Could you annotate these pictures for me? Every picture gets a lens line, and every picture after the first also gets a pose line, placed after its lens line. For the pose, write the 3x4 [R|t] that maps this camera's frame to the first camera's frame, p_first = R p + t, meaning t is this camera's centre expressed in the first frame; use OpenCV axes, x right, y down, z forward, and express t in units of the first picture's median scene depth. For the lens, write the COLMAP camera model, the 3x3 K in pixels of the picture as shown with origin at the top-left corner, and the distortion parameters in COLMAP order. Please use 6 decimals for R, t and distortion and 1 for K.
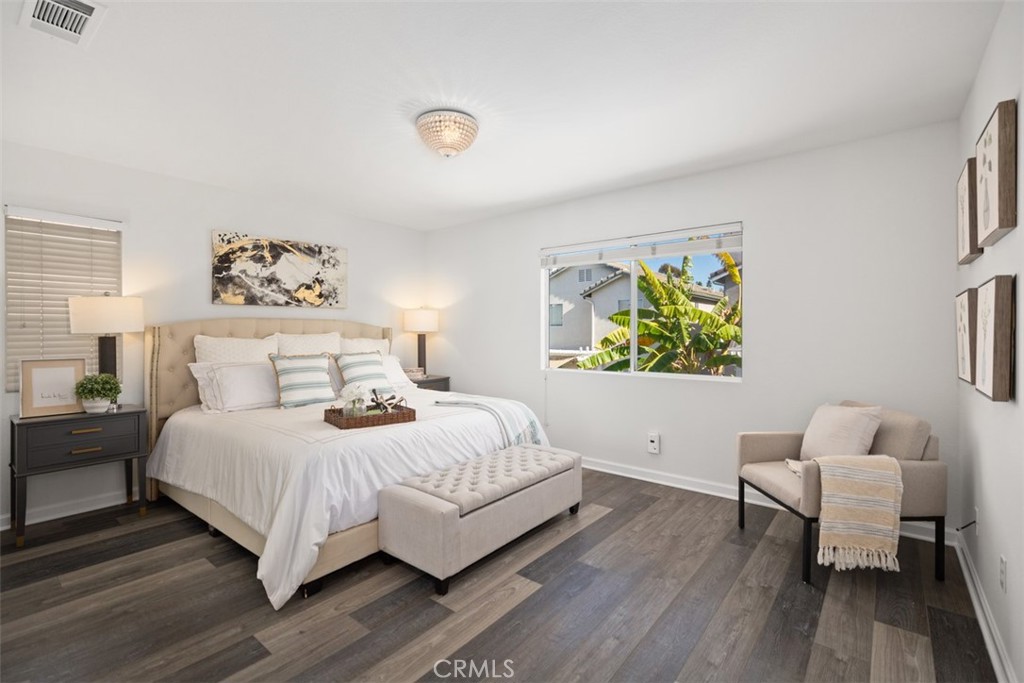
lens RADIAL K [[463.1, 0, 511.6], [0, 463.1, 336.5], [0, 0, 1]] dist [0.008339, -0.000385]
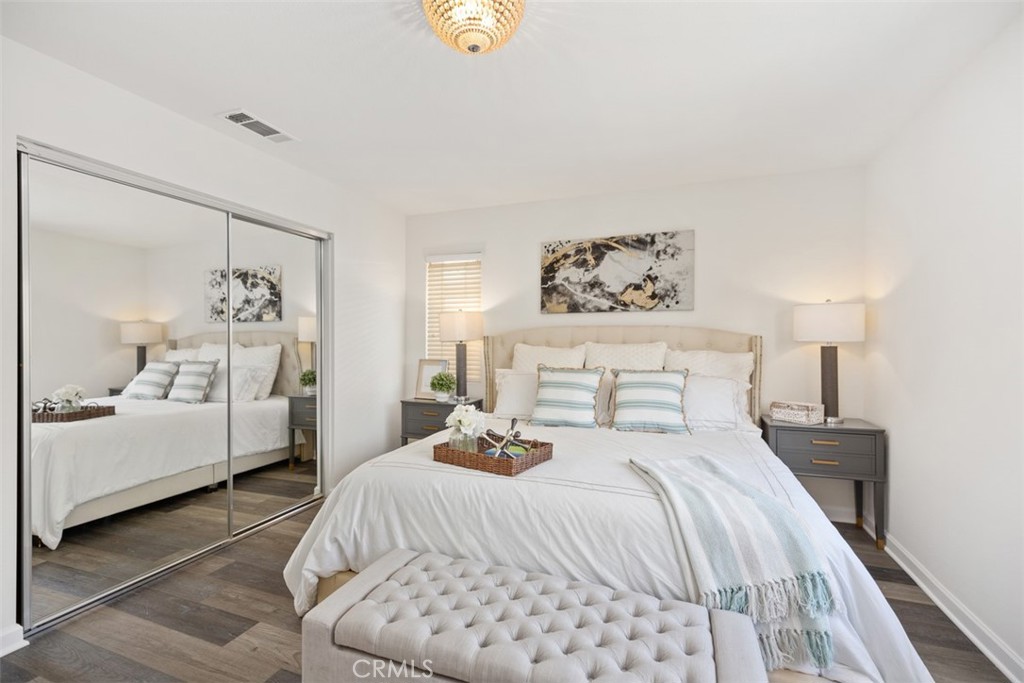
lens RADIAL K [[463.1, 0, 509.9], [0, 463.1, 338.6], [0, 0, 1]] dist [0.008339, -0.000385]
pose [[0.302148, 0.003082, -0.953256, 0.301358], [-0.013583, 0.999907, -0.001073, -0.011071], [0.953164, 0.013272, 0.302161, 0.564821]]
